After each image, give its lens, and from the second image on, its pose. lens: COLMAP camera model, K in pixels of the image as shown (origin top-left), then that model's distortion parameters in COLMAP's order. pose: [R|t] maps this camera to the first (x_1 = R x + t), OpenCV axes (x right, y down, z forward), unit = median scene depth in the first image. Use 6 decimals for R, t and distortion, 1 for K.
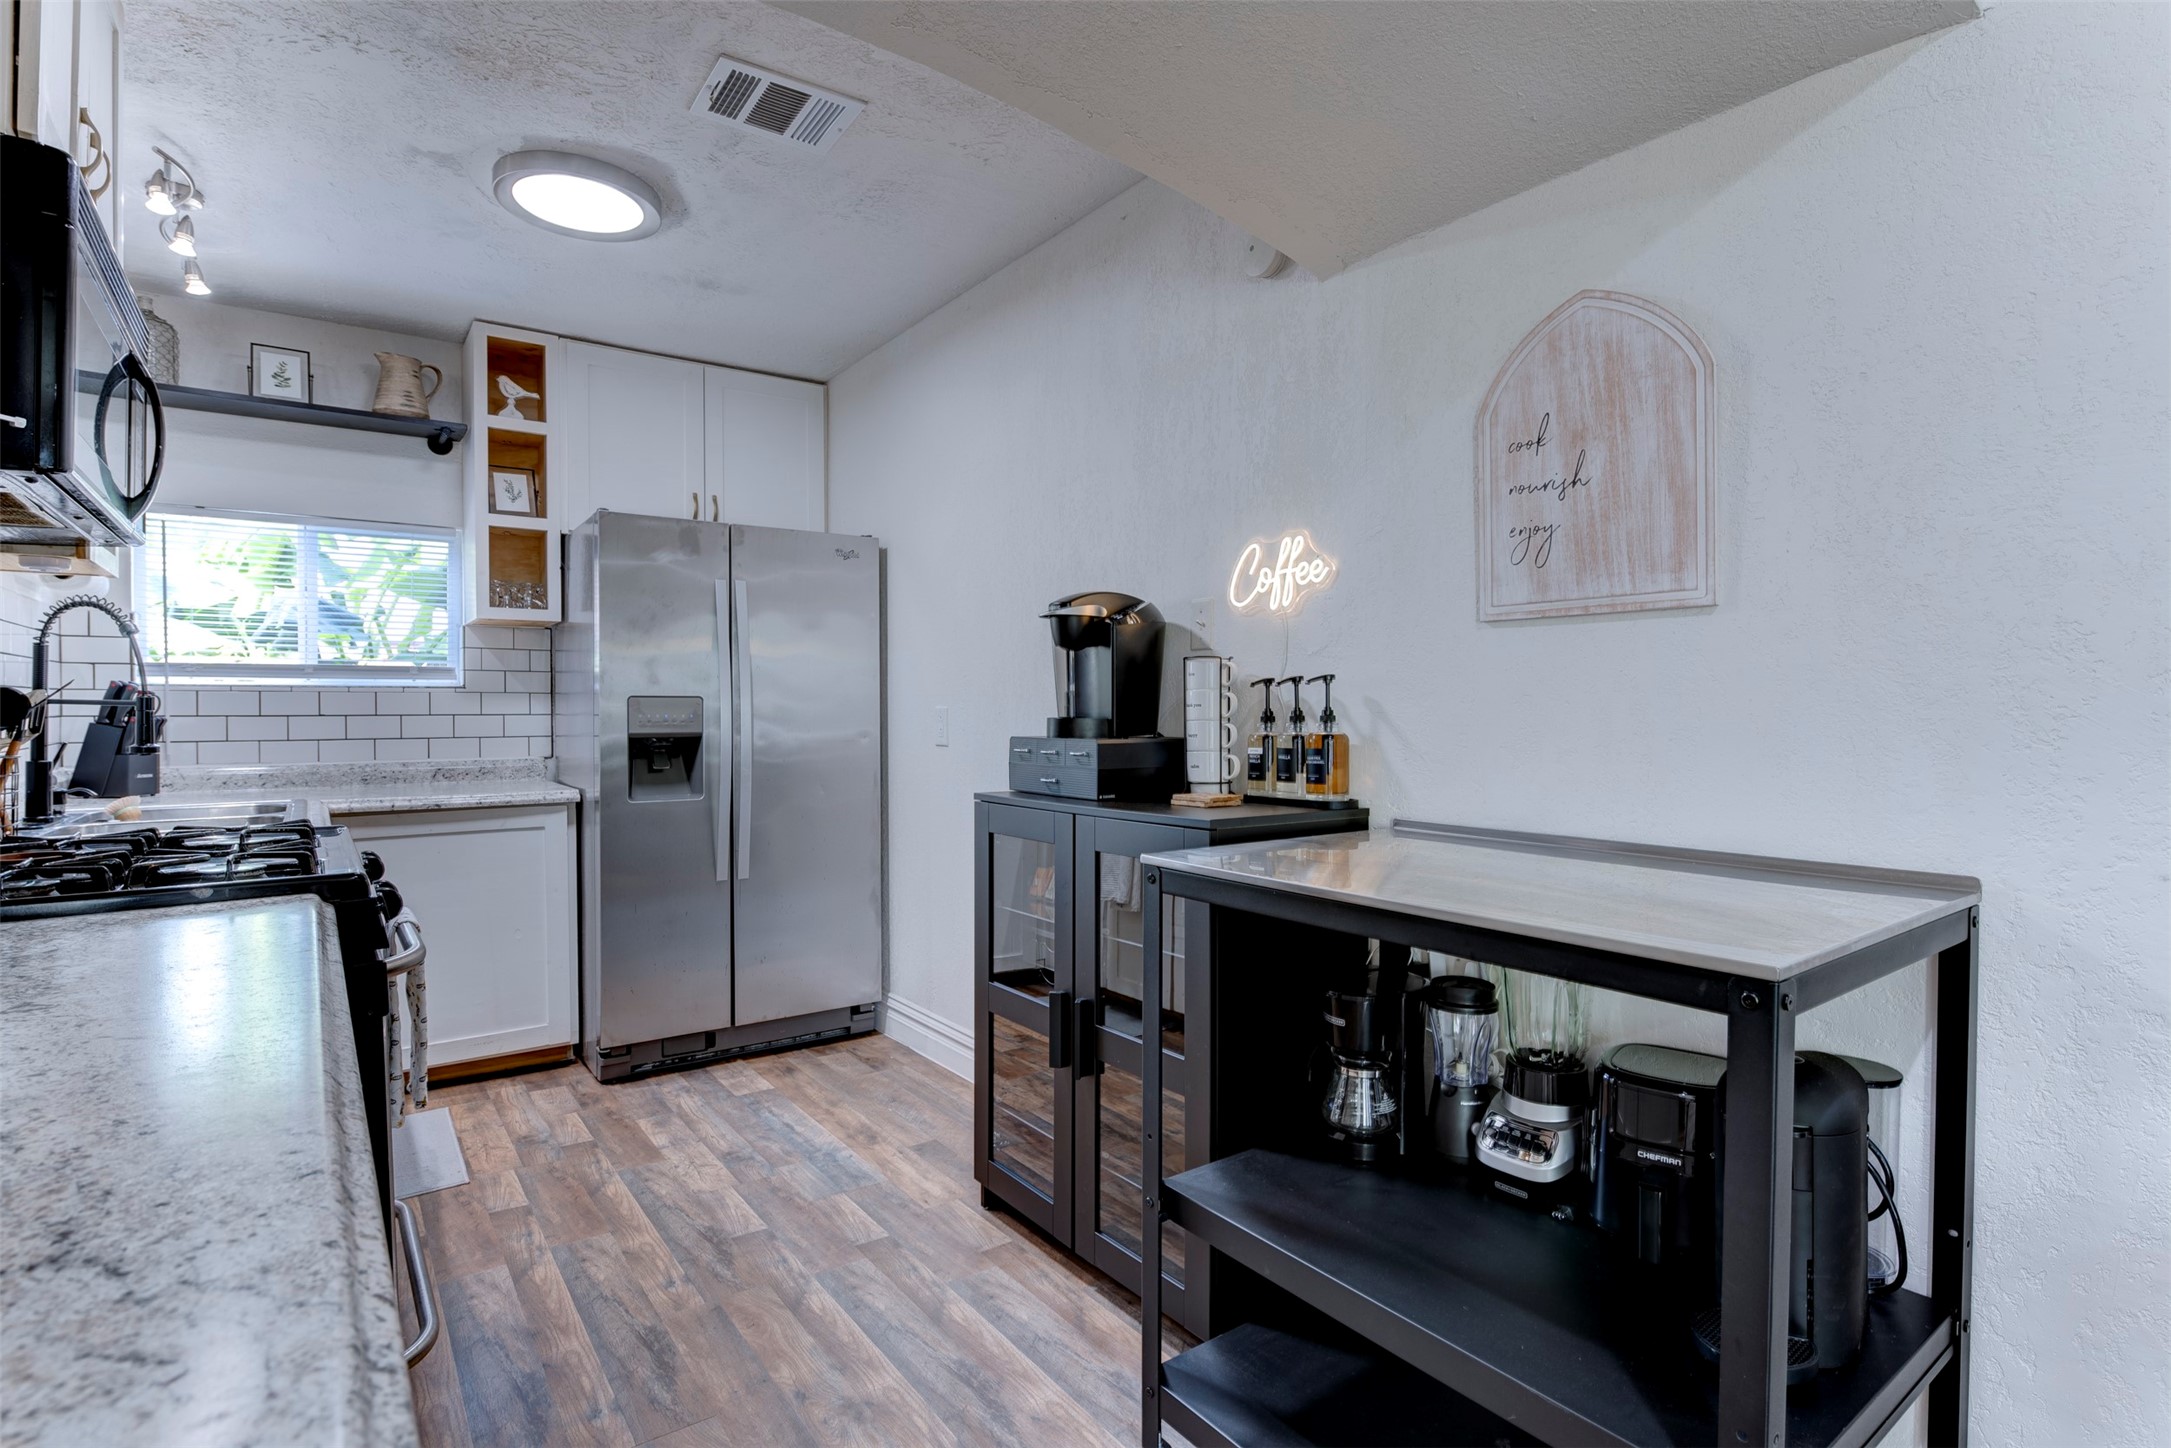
lens RADIAL K [[1088.9, 0, 1074.9], [0, 1088.9, 721.9], [0, 0, 1]] dist [-0.004636, -0.003381]
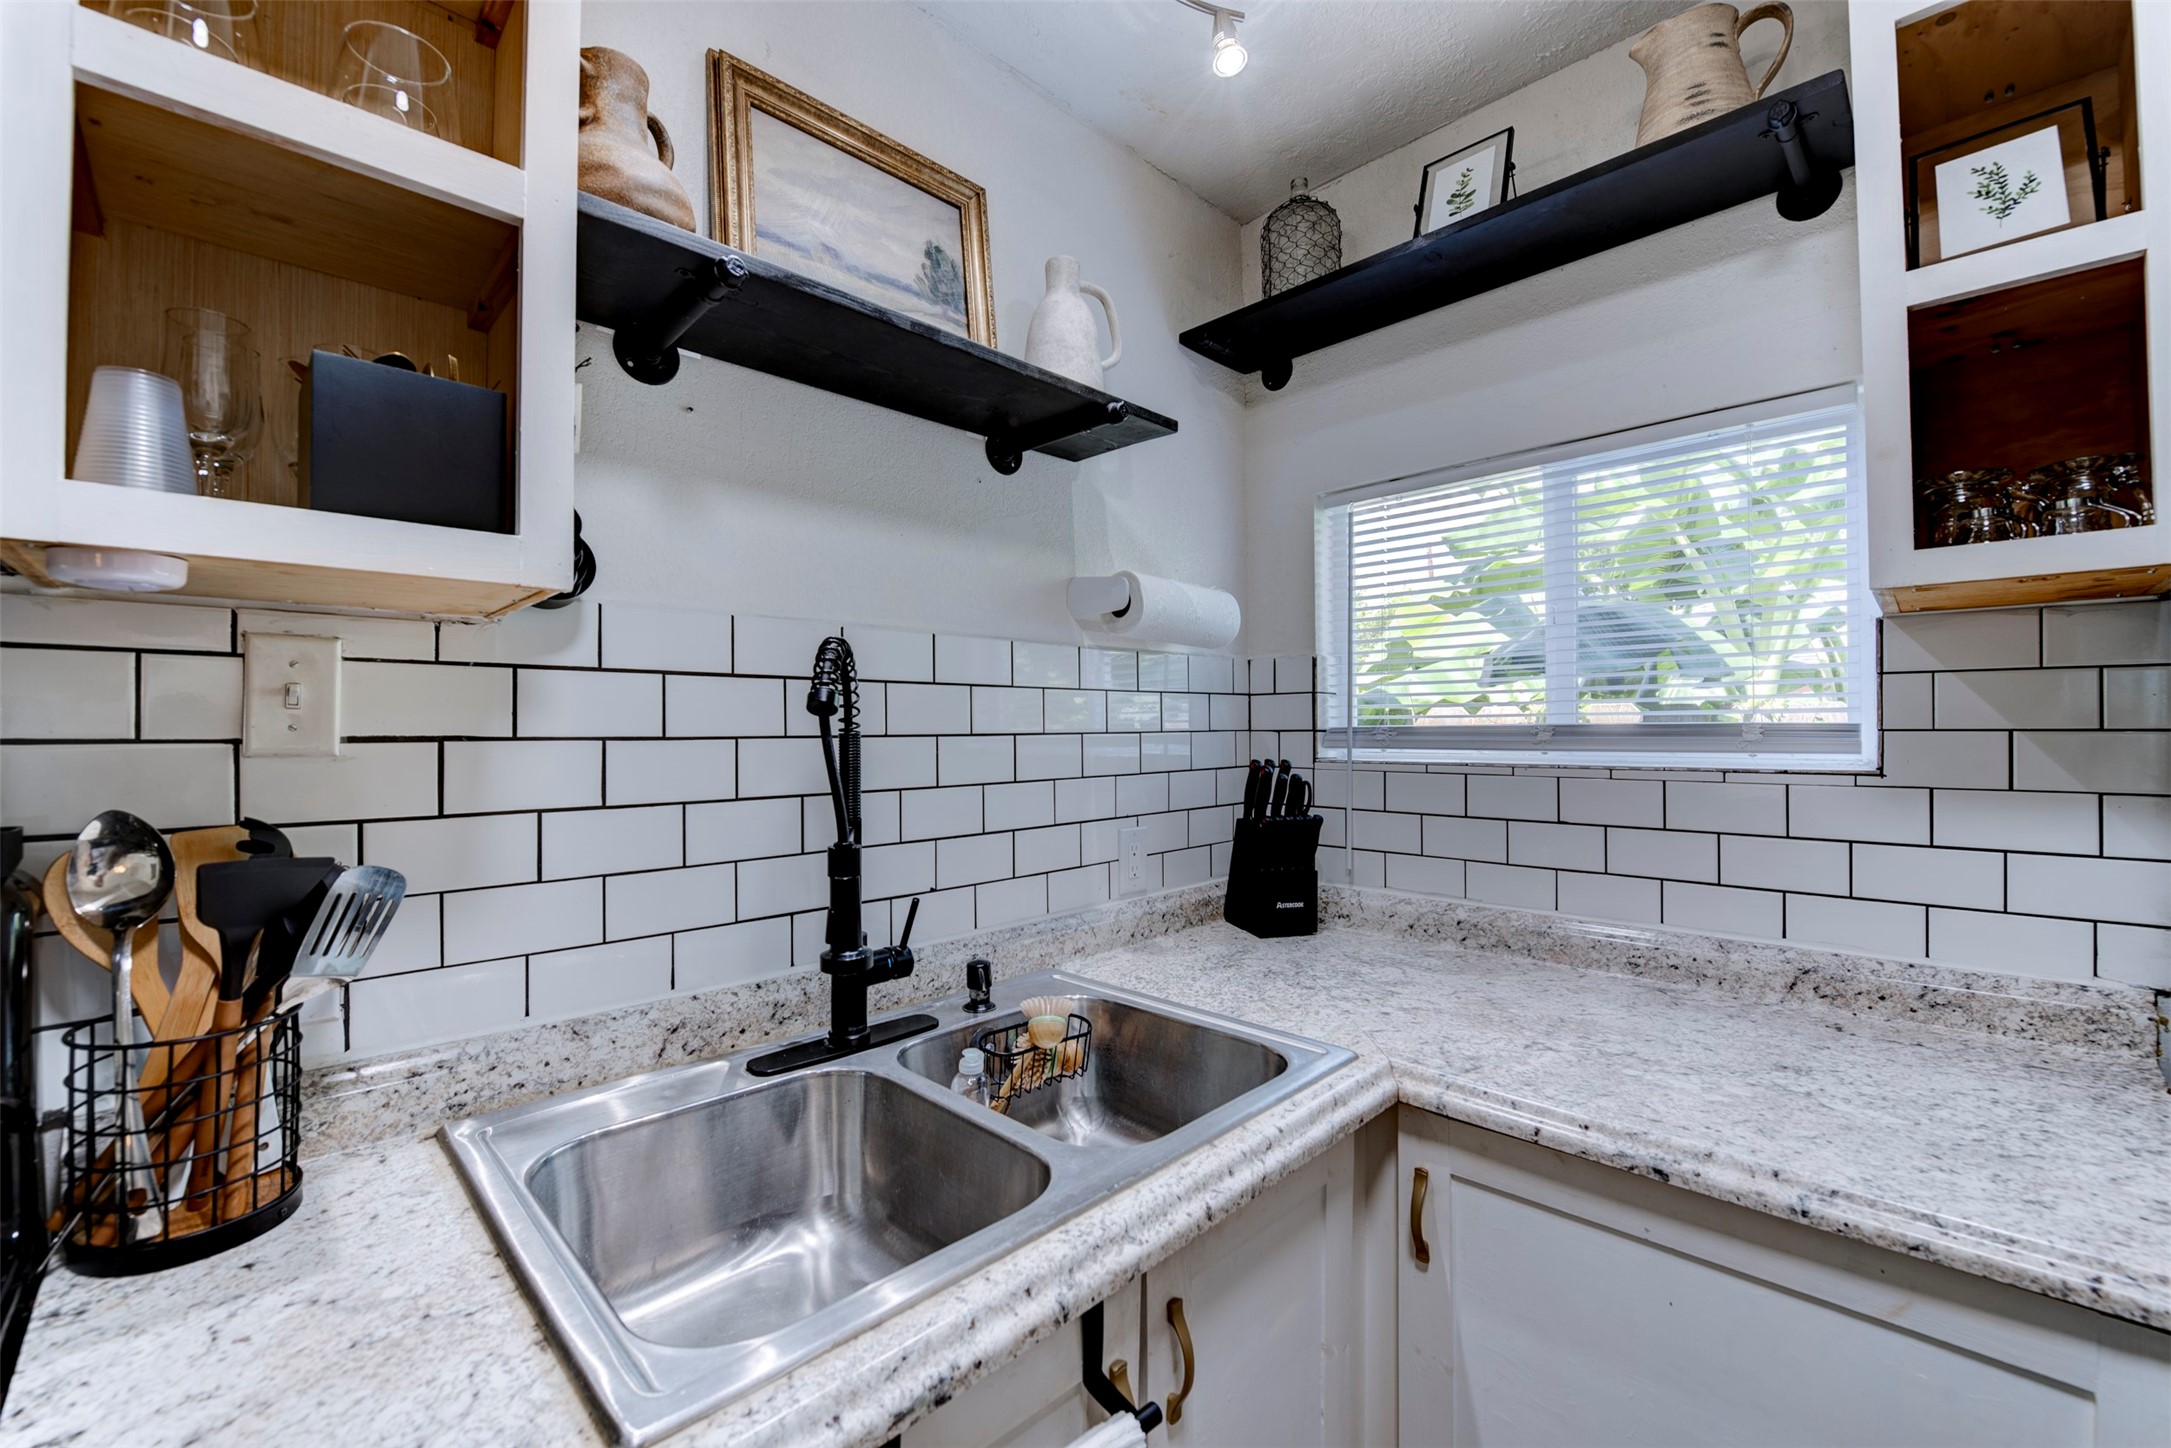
lens RADIAL K [[866.5, 0, 1089.1], [0, 866.5, 726.8], [0, 0, 1]] dist [-0.015767, -0.002023]
pose [[0.167788, -0.001401, -0.985822, -0.490213], [-0.005258, 0.999983, -0.002316, -0.075166], [0.985809, 0.005572, 0.167778, 1.070785]]
